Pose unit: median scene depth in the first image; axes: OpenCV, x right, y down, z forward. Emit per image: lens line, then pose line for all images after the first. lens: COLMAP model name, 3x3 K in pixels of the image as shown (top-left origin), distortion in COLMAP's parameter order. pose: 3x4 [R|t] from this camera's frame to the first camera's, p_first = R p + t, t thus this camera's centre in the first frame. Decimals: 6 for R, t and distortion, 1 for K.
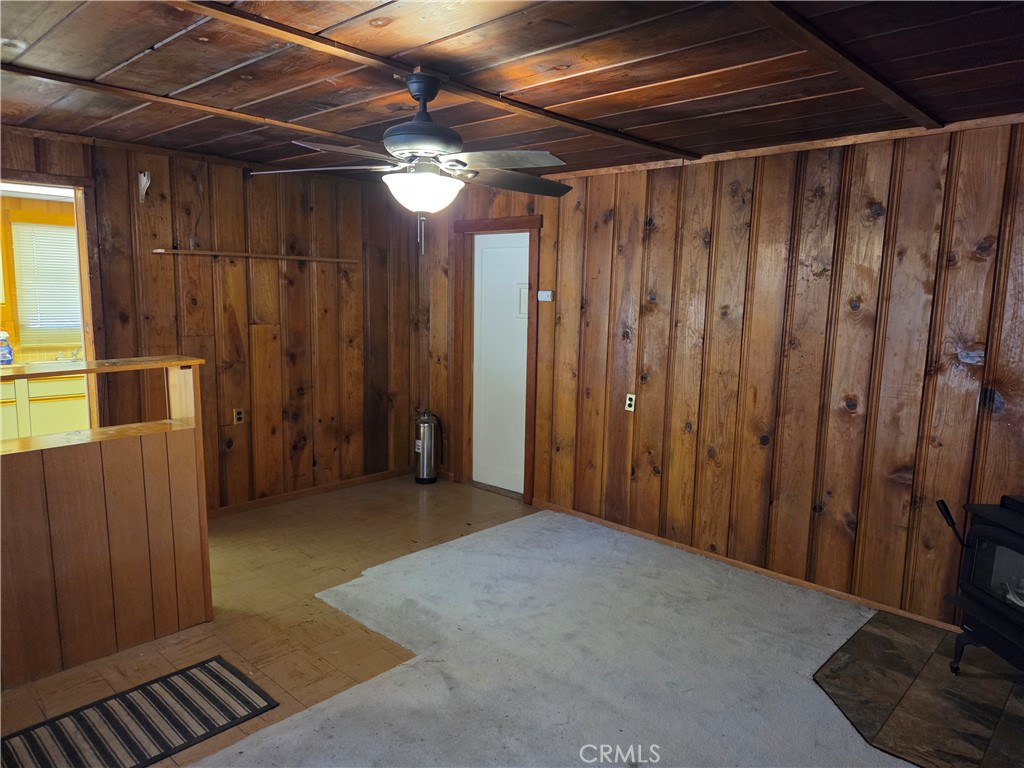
lens RADIAL K [[690.8, 0, 512.0], [0, 690.8, 384.0], [0, 0, 1]] dist [0.020454, -0.001505]
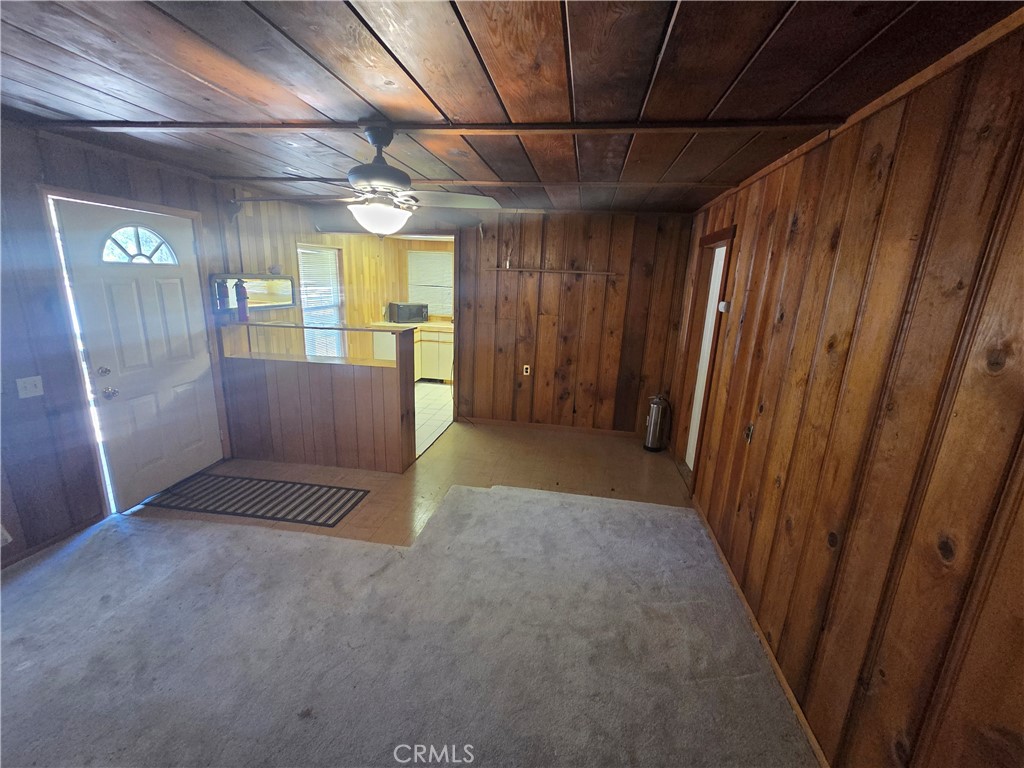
lens RADIAL K [[421.9, 0, 513.1], [0, 421.9, 373.0], [0, 0, 1]] dist [0.003490, 0.000105]
pose [[0.558697, 0.183462, -0.808826, 0.434830], [-0.139015, 0.982145, 0.126751, -0.075960], [0.817638, 0.041624, 0.574226, 0.444400]]
